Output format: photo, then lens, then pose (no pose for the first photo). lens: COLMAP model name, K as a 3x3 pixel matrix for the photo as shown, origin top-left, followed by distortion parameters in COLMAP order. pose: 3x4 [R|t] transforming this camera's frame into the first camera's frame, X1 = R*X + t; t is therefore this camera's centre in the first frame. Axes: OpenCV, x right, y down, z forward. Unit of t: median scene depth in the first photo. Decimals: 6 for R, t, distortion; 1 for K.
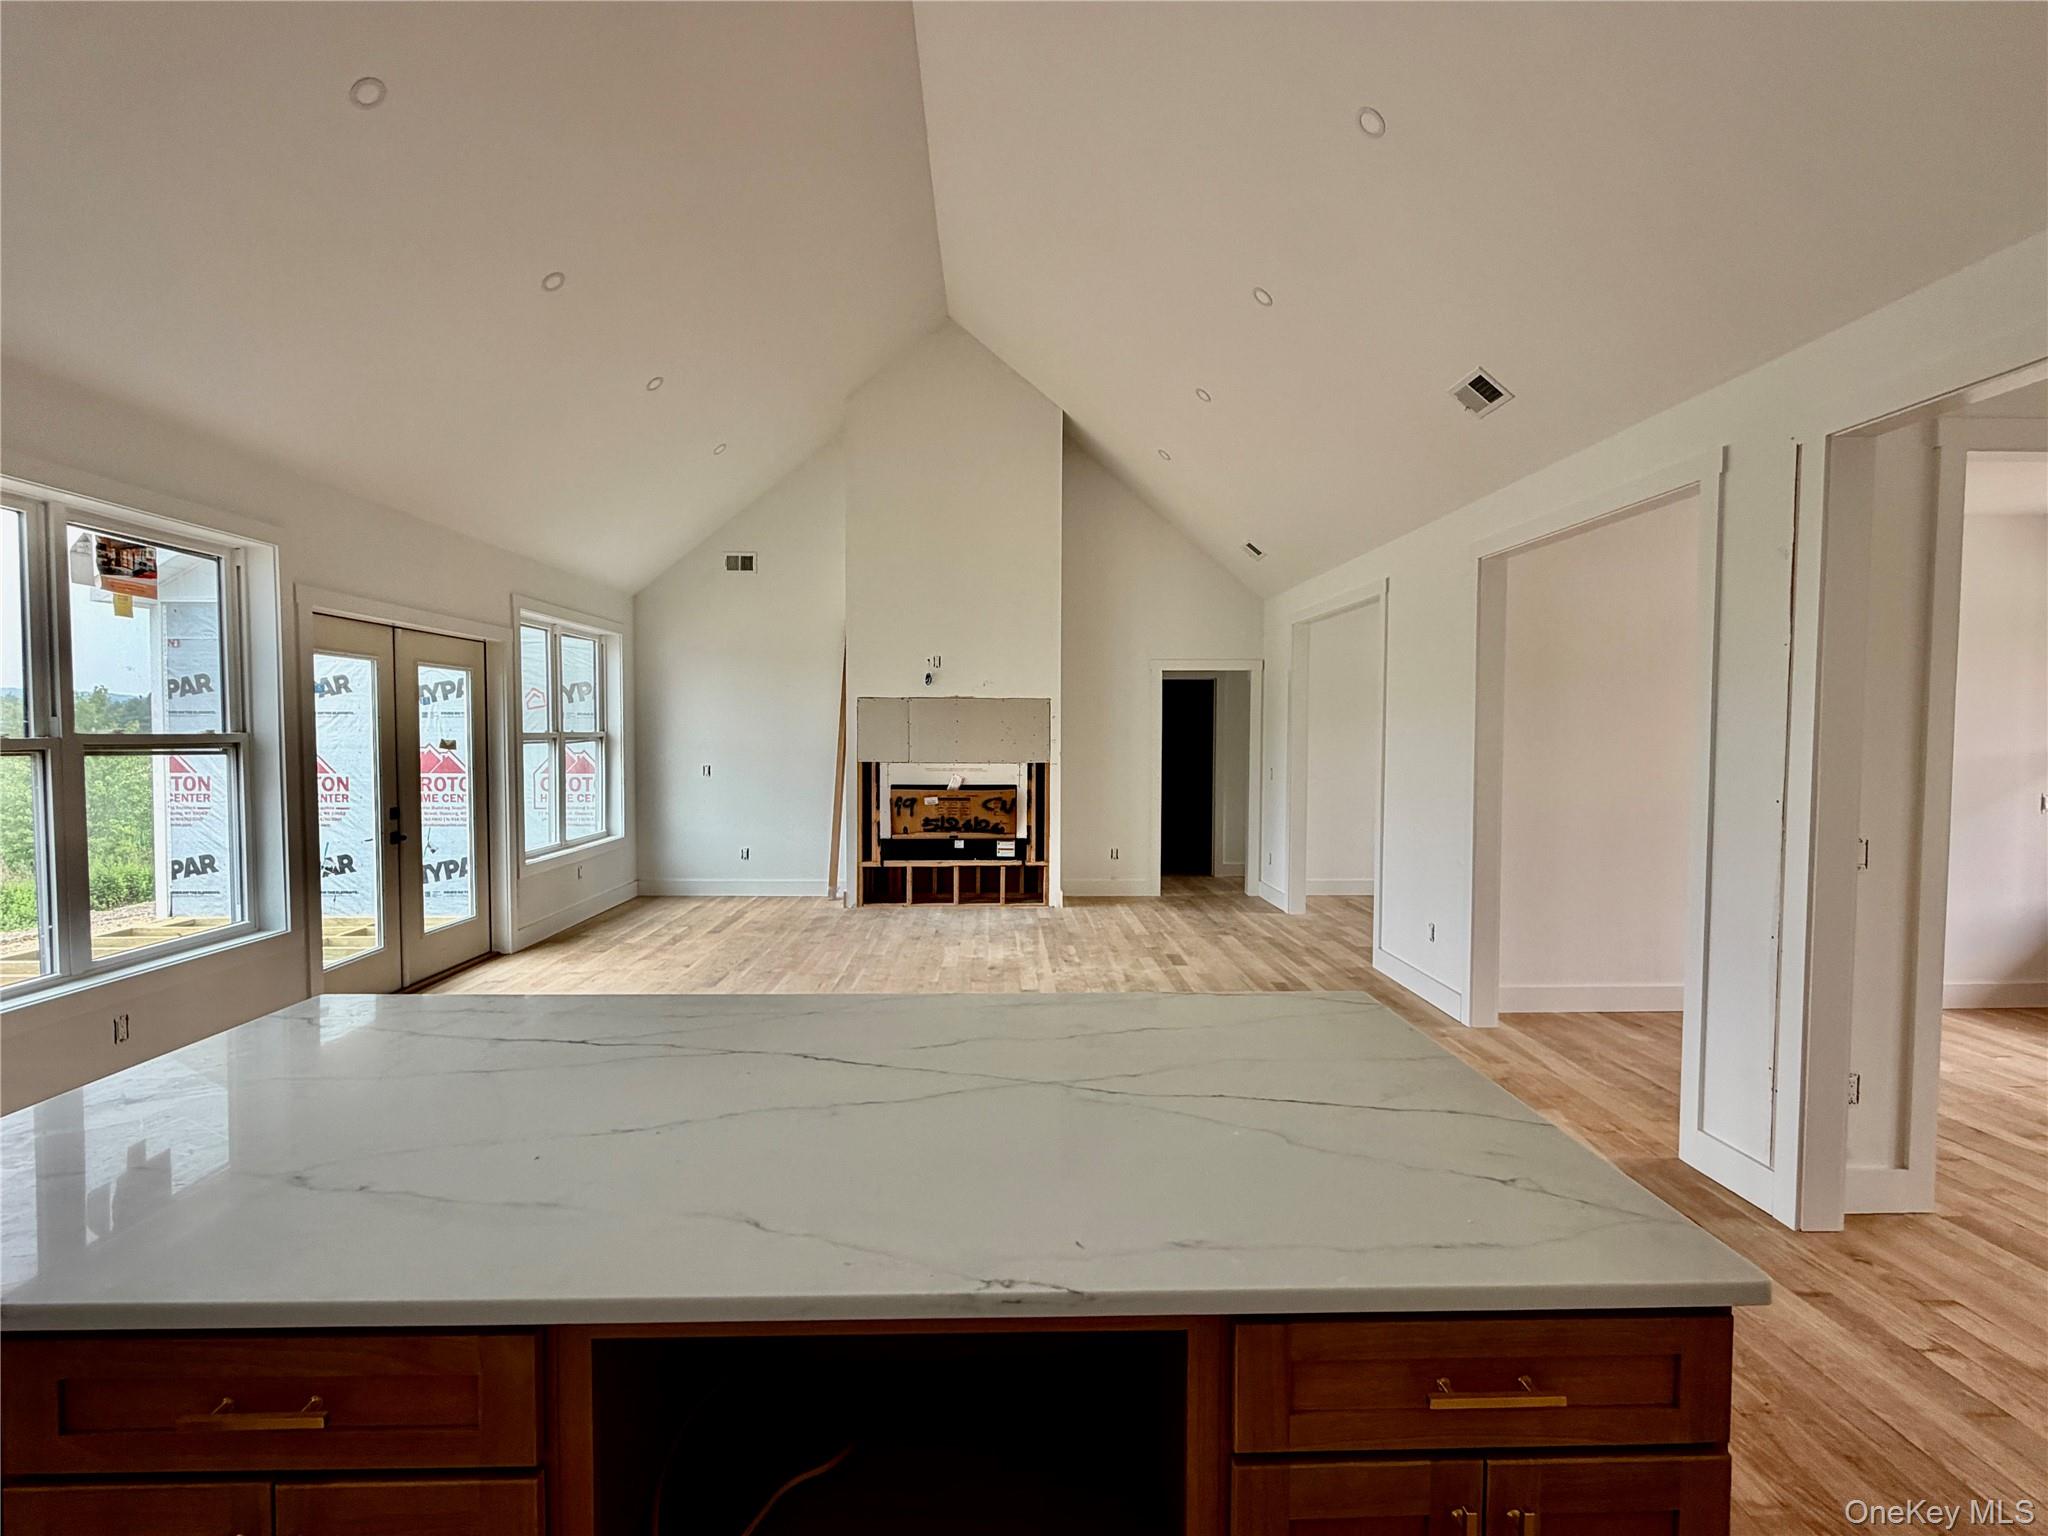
lens RADIAL K [[972.2, 0, 1021.9], [0, 972.2, 765.3], [0, 0, 1]] dist [0.001244, -0.000283]
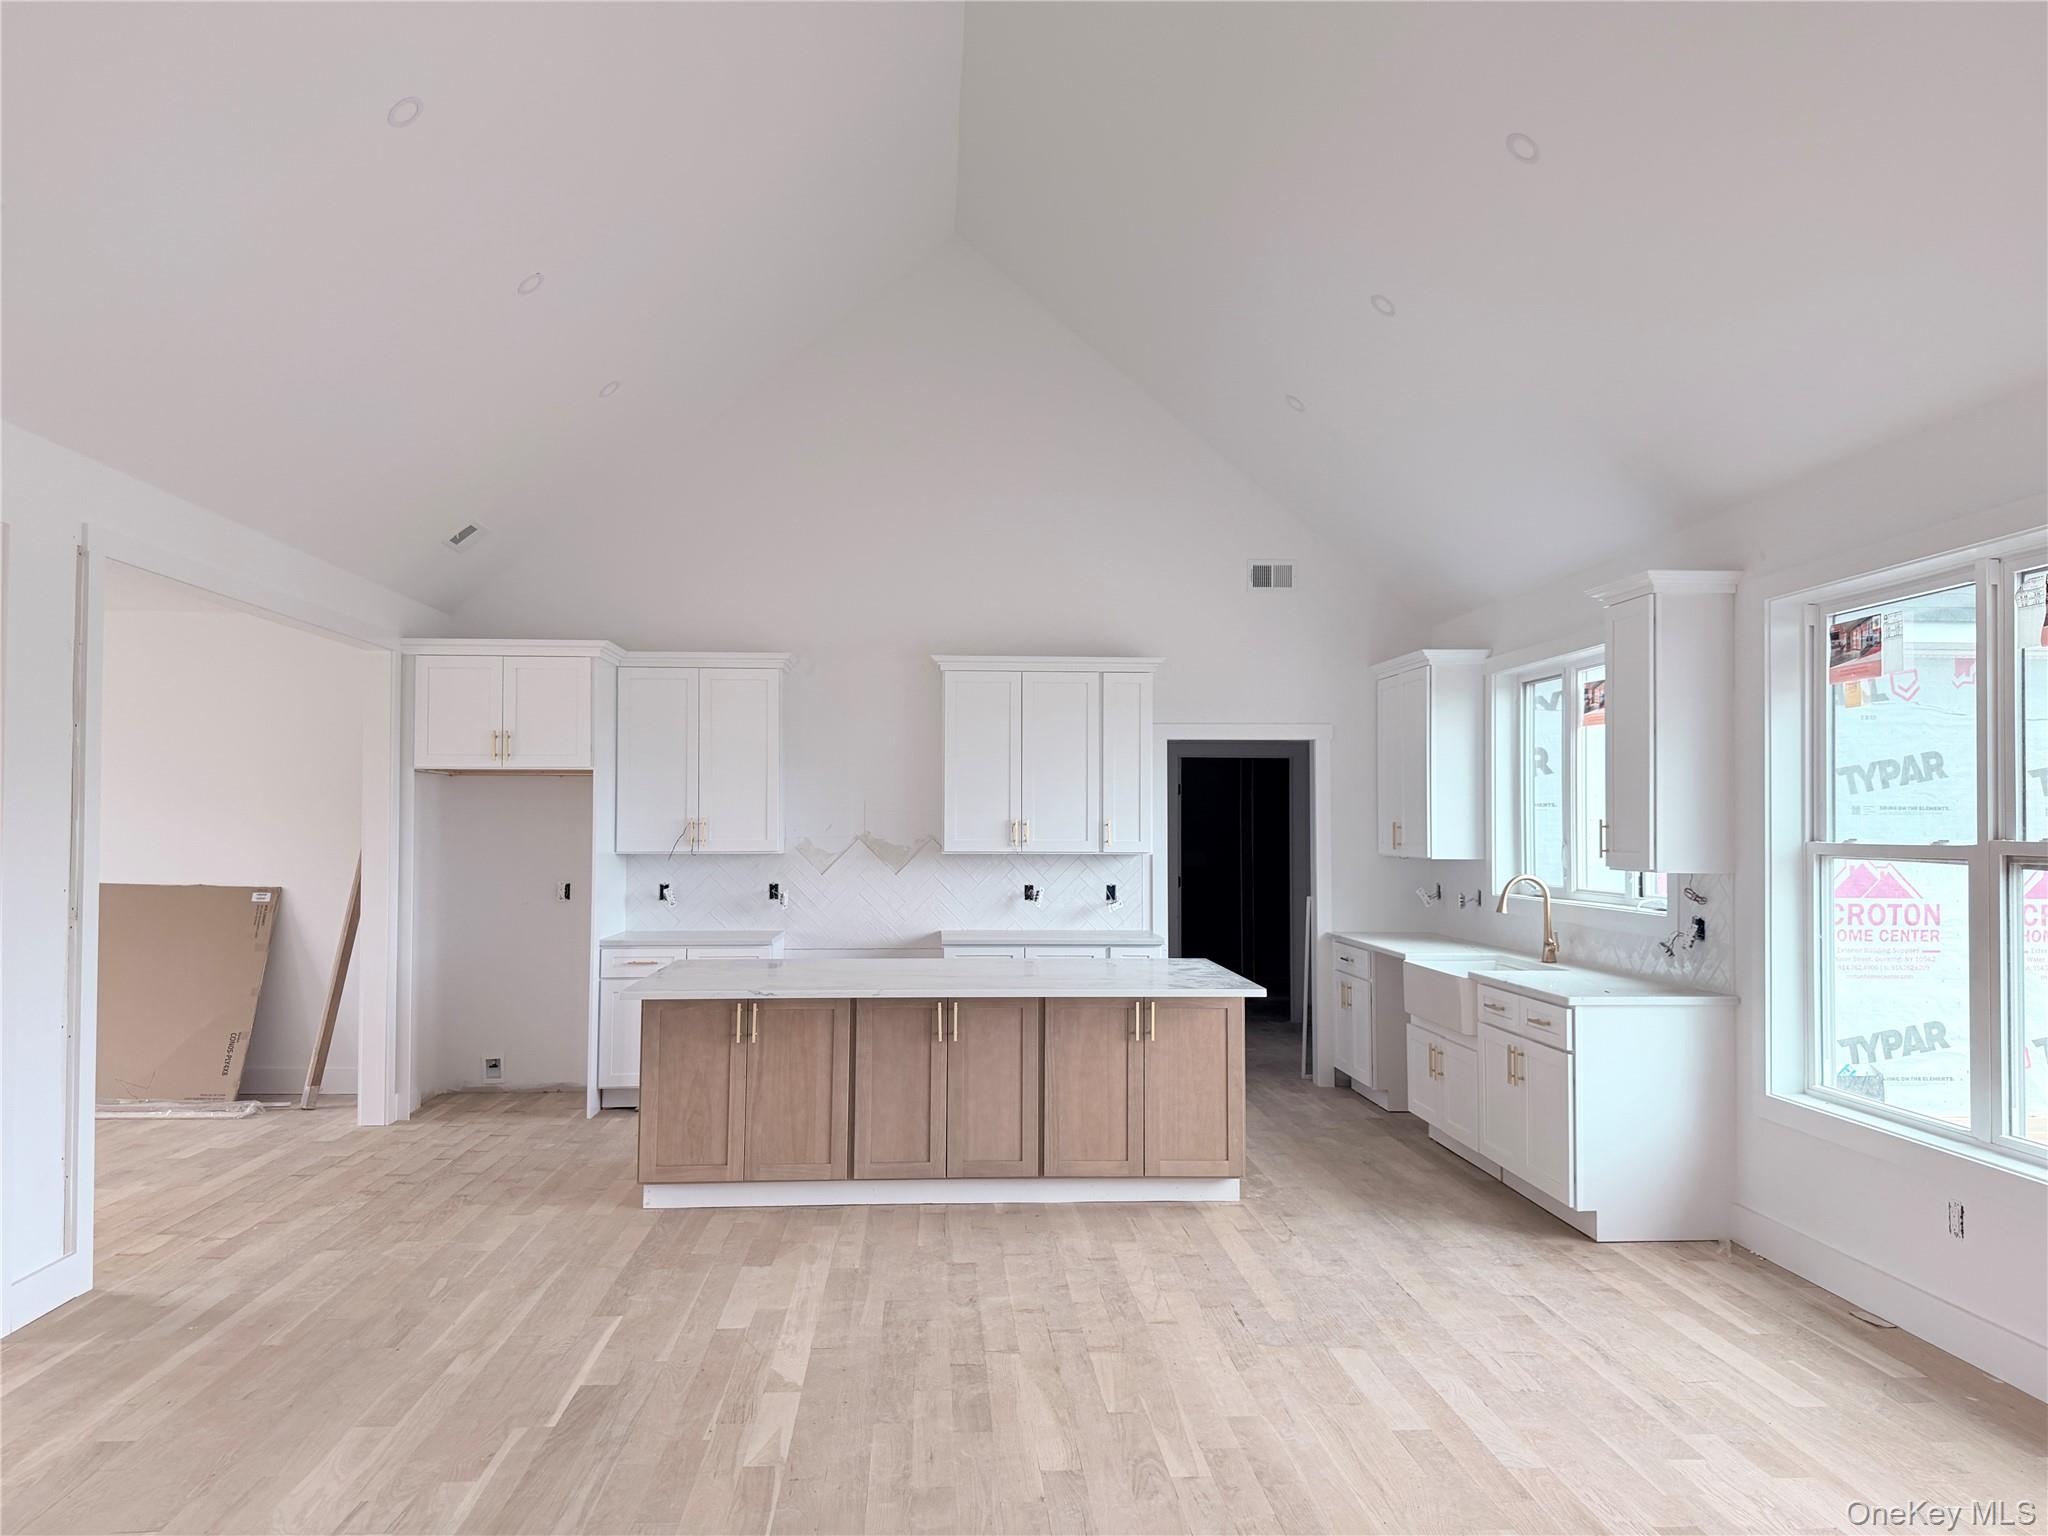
lens RADIAL K [[1439.1, 0, 1007.7], [0, 1439.1, 775.3], [0, 0, 1]] dist [0.092792, -0.150556]
pose [[-0.999677, -0.009824, -0.023429, -0.059953], [-0.009825, 0.999952, -0.000067, -0.033971], [0.023429, 0.000163, -0.999726, 0.944960]]
